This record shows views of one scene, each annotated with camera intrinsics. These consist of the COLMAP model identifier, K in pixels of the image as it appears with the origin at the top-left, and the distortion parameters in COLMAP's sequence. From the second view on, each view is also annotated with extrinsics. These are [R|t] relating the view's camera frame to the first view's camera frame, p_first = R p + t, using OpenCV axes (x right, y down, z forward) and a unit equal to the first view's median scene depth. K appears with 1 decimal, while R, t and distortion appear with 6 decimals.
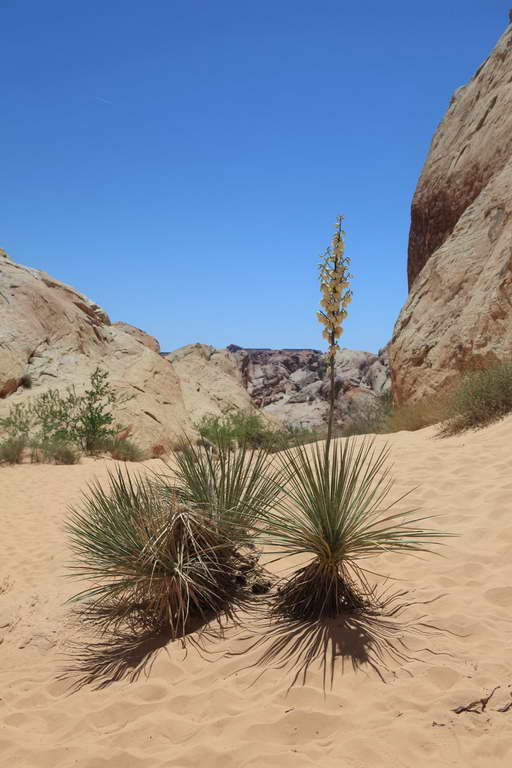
lens RADIAL K [[745.9, 0, 256.0], [0, 745.9, 384.0], [0, 0, 1]] dist [-0.000185, -0.000143]
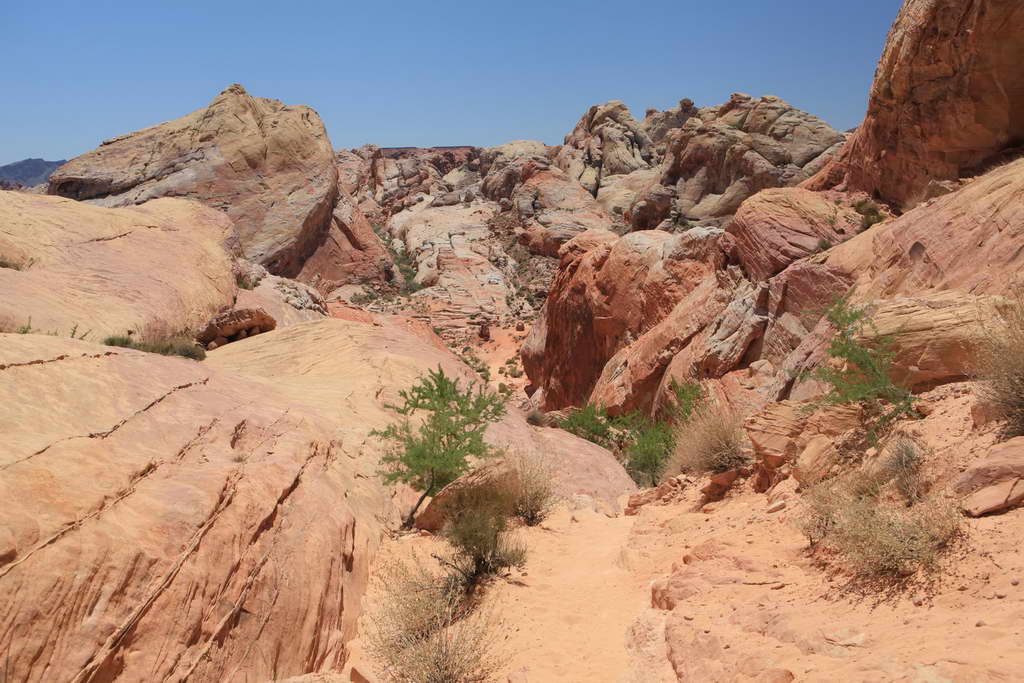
lens RADIAL K [[944.2, 0, 512.0], [0, 944.2, 341.5], [0, 0, 1]] dist [0.000126, -0.000029]
pose [[0.992887, -0.053241, 0.106497, 0.013841], [0.036529, 0.987531, 0.153128, 0.012148], [-0.113322, -0.148149, 0.982451, 0.147948]]
